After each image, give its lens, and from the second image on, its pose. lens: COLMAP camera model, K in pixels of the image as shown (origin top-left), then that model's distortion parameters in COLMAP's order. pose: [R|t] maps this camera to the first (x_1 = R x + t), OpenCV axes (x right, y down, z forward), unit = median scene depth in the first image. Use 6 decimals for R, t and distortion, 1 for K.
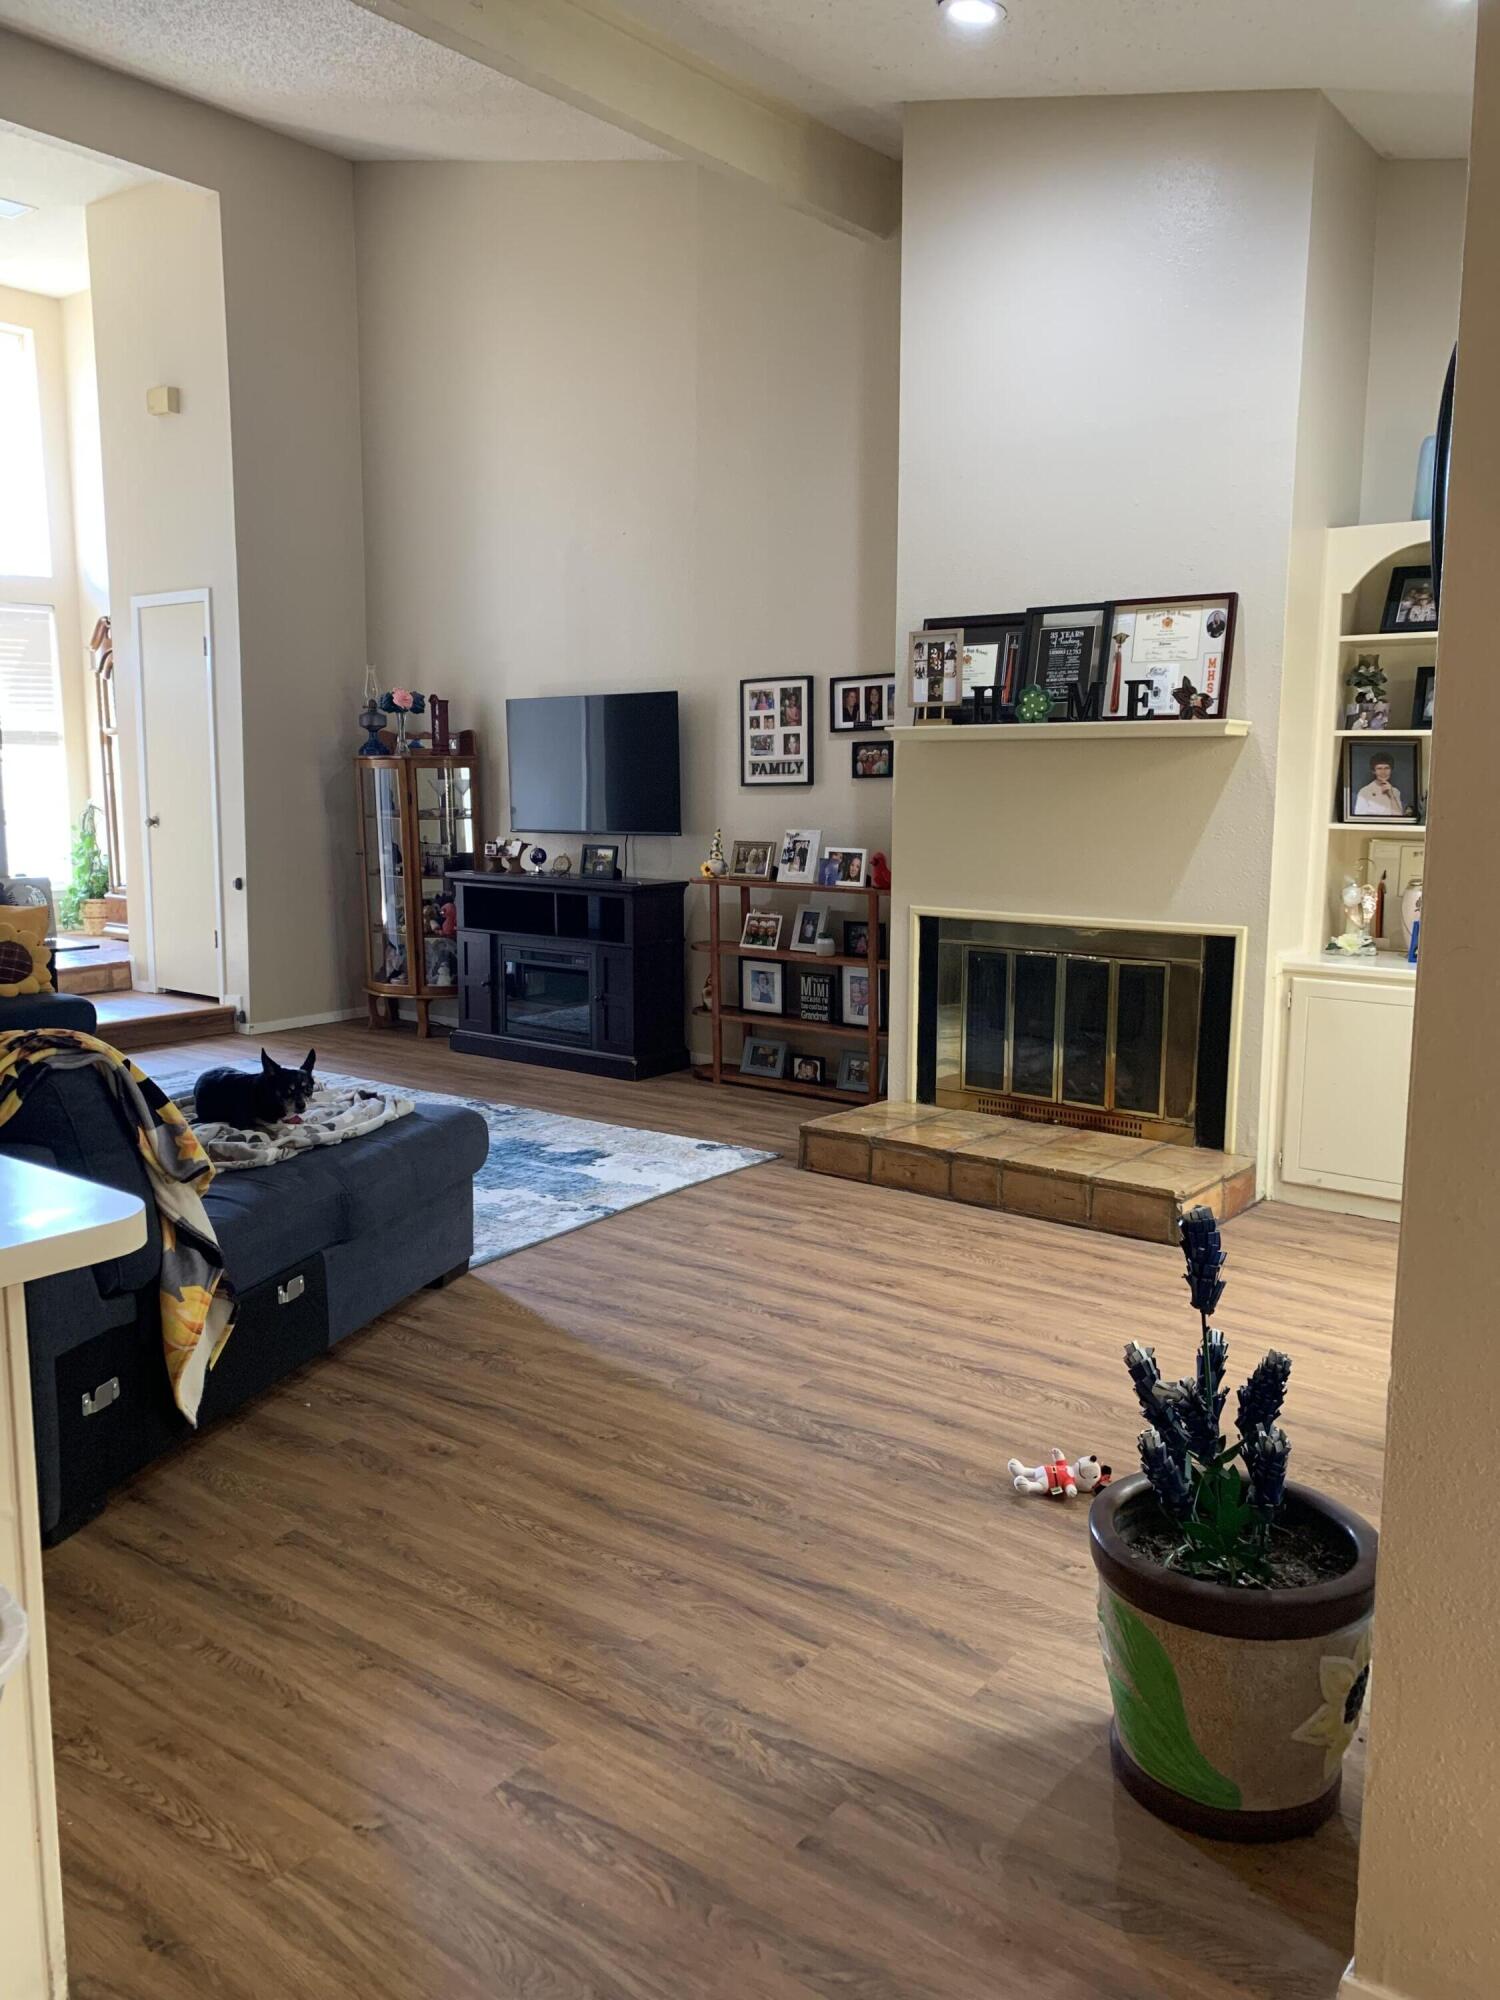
lens RADIAL K [[1539.7, 0, 750.0], [0, 1539.7, 1000.0], [0, 0, 1]] dist [0.141465, -0.359213]
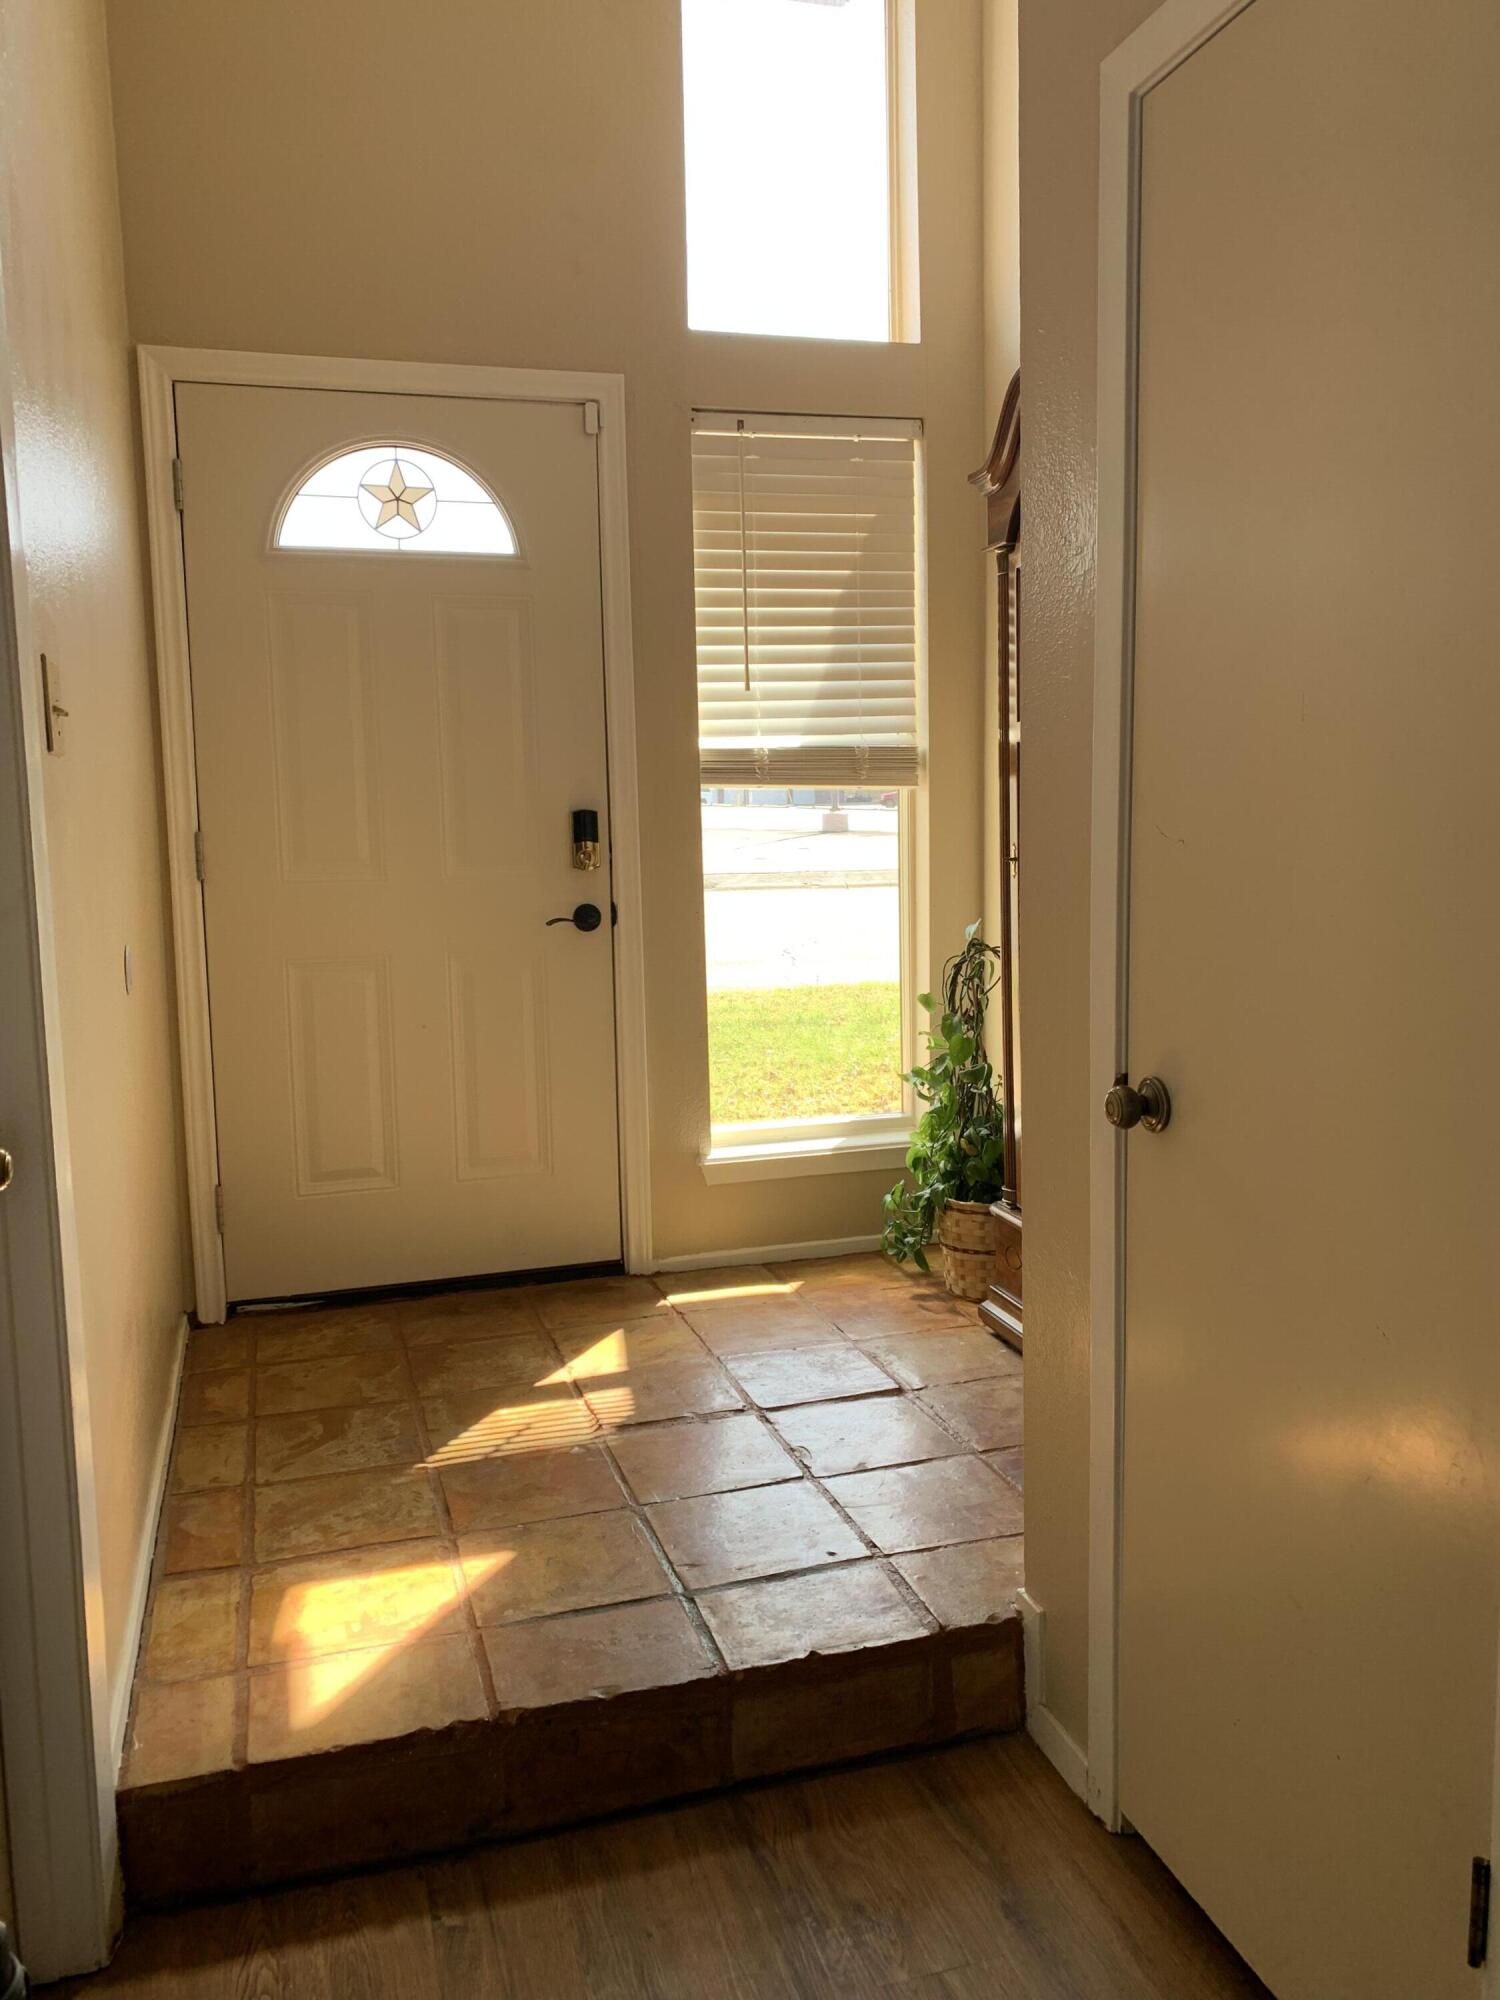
lens RADIAL K [[1536.1, 0, 722.1], [0, 1536.1, 1001.8], [0, 0, 1]] dist [0.151028, -0.350090]
pose [[0.812976, 0.045965, -0.580480, -0.494322], [-0.060525, 0.998150, -0.005729, -0.198986], [0.579143, 0.039792, 0.814254, 1.277976]]
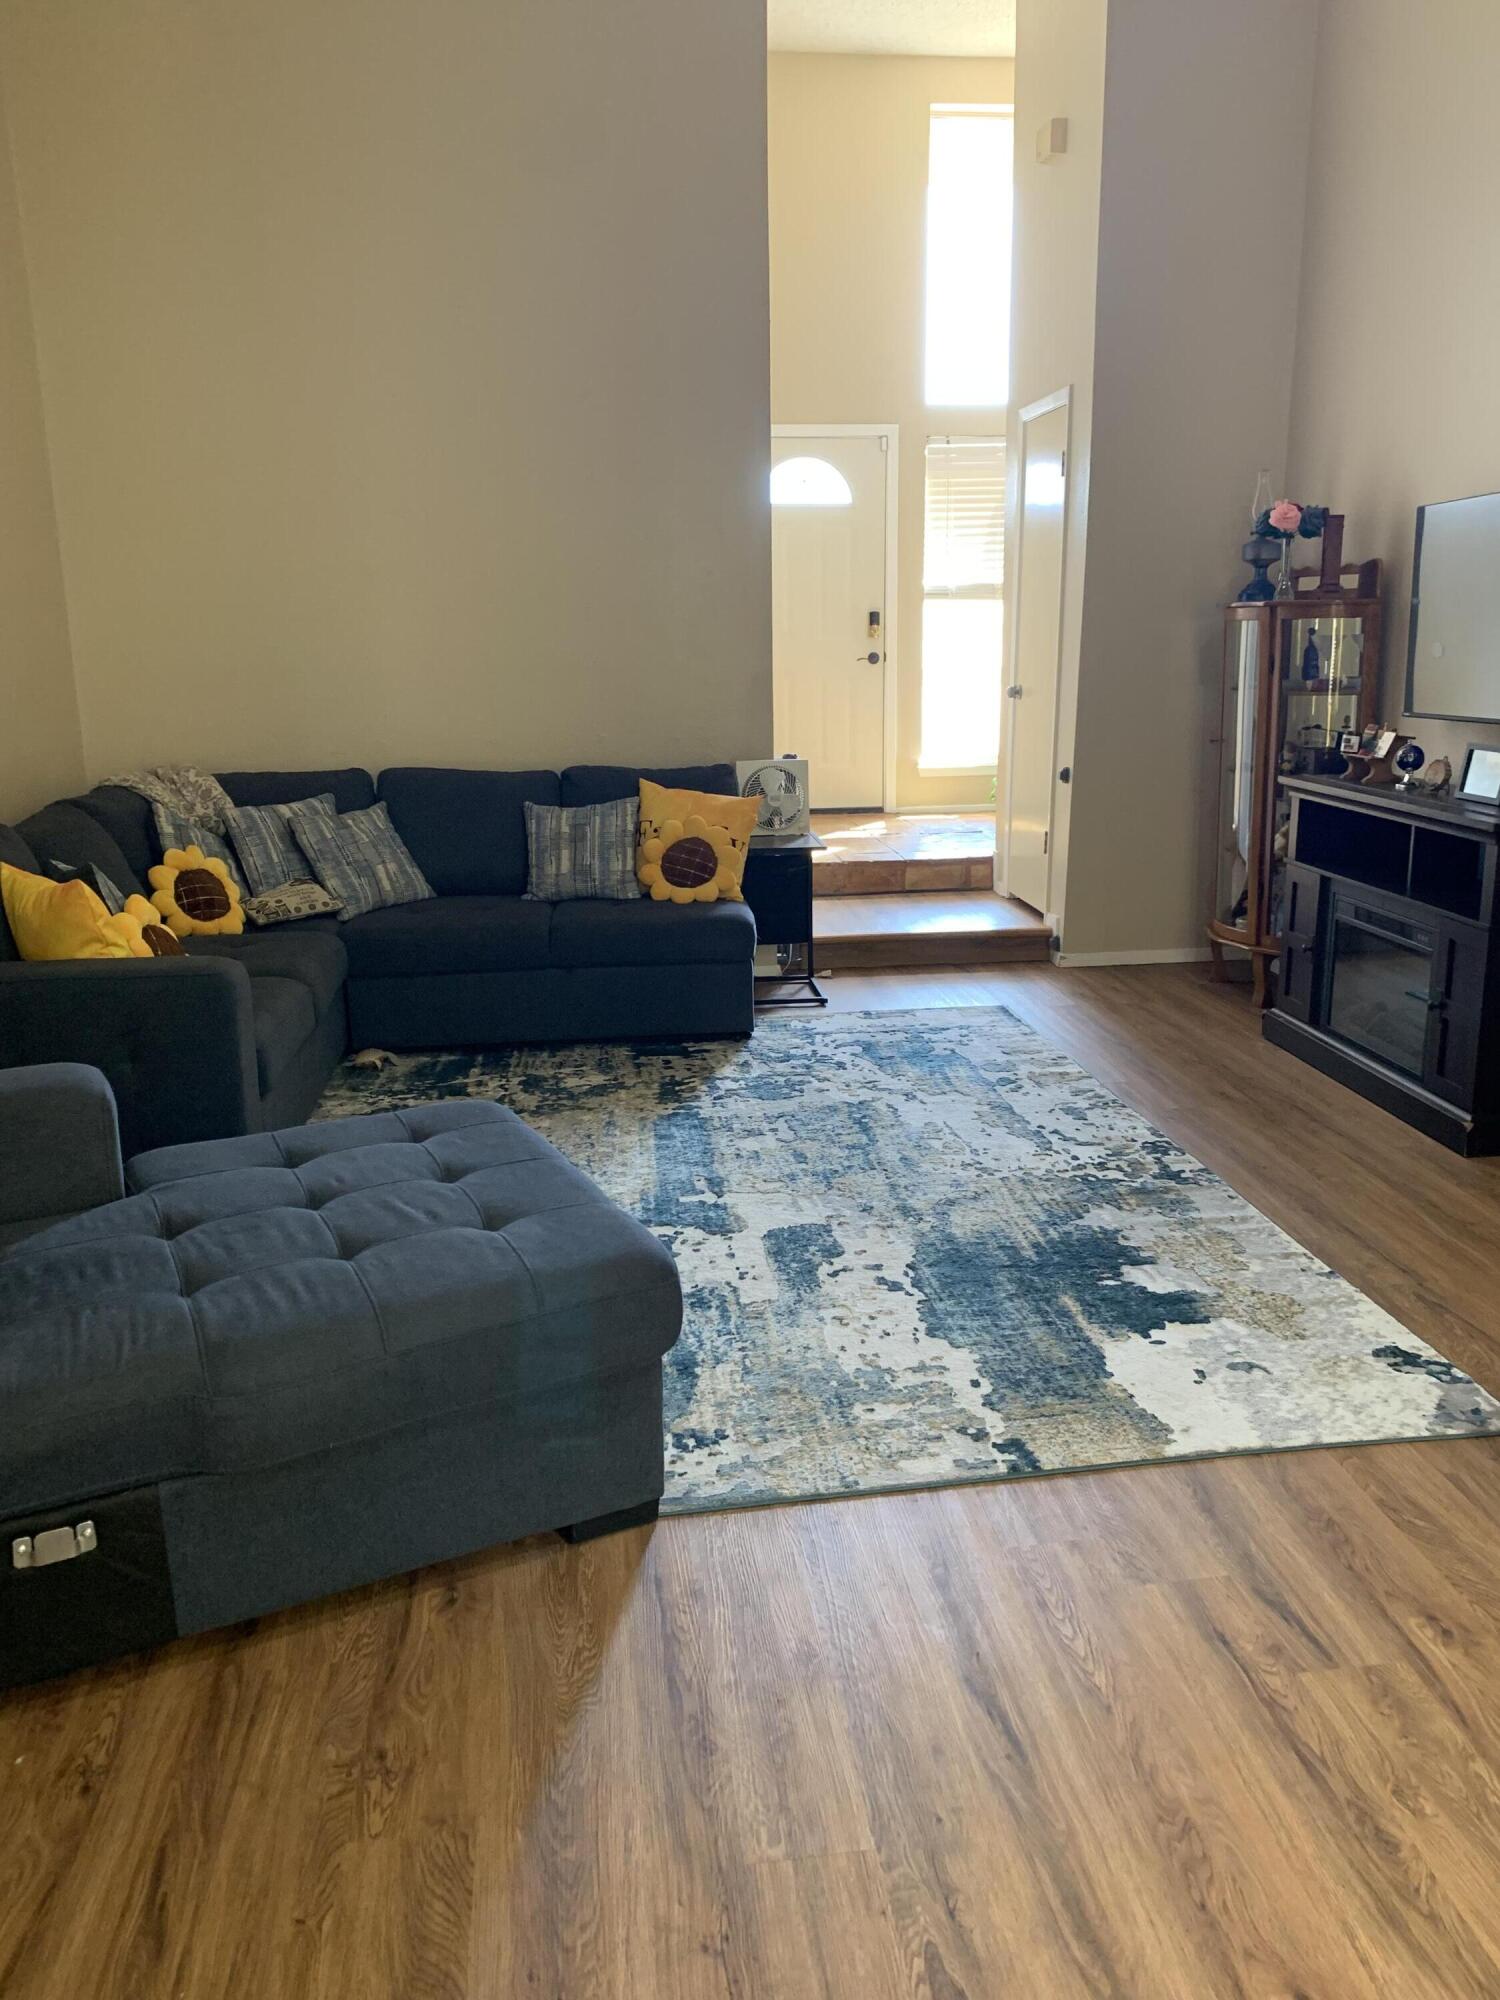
lens RADIAL K [[1539.6, 0, 741.0], [0, 1539.6, 991.0], [0, 0, 1]] dist [0.018006, -0.001796]
pose [[0.702153, 0.151787, -0.695659, 0.169793], [-0.089886, 0.988093, 0.124869, -0.075558], [0.706330, -0.025147, 0.707436, 0.511990]]
